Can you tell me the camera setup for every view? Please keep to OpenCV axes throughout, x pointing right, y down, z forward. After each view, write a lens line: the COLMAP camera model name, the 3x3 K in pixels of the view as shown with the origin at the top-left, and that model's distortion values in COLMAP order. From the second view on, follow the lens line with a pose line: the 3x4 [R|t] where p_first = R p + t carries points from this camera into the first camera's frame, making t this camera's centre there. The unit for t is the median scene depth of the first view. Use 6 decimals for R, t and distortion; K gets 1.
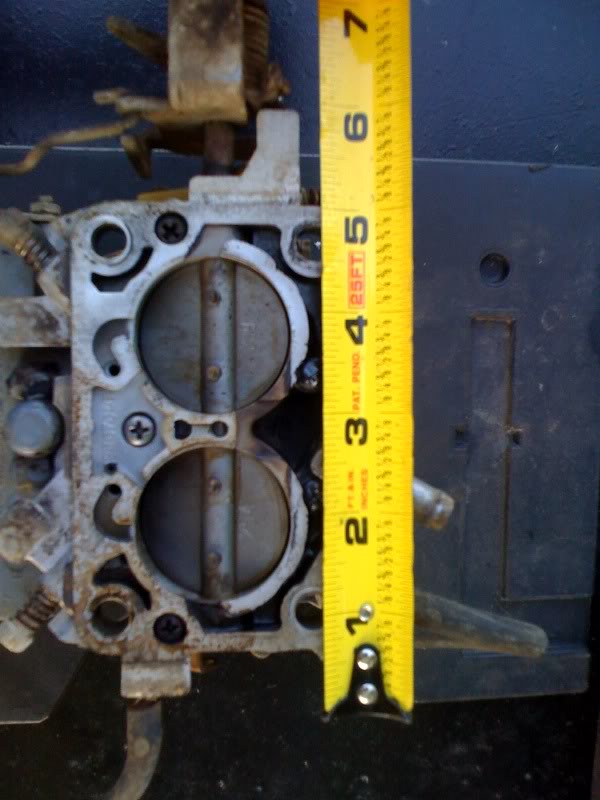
lens RADIAL K [[898.1, 0, 295.6], [0, 898.1, 402.2], [0, 0, 1]] dist [0.076509, -0.358598]
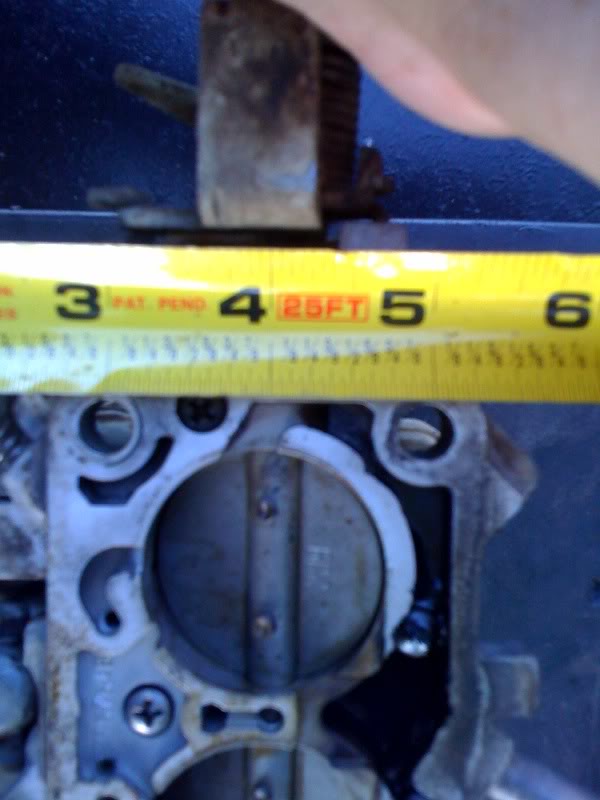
lens RADIAL K [[894.8, 0, 269.5], [0, 894.8, 399.6], [0, 0, 1]] dist [0.172205, -0.794689]
pose [[0.993809, 0.020968, -0.109108, -0.020623], [-0.018795, 0.999605, 0.020913, -0.212217], [0.109503, -0.018733, 0.993810, 0.368299]]
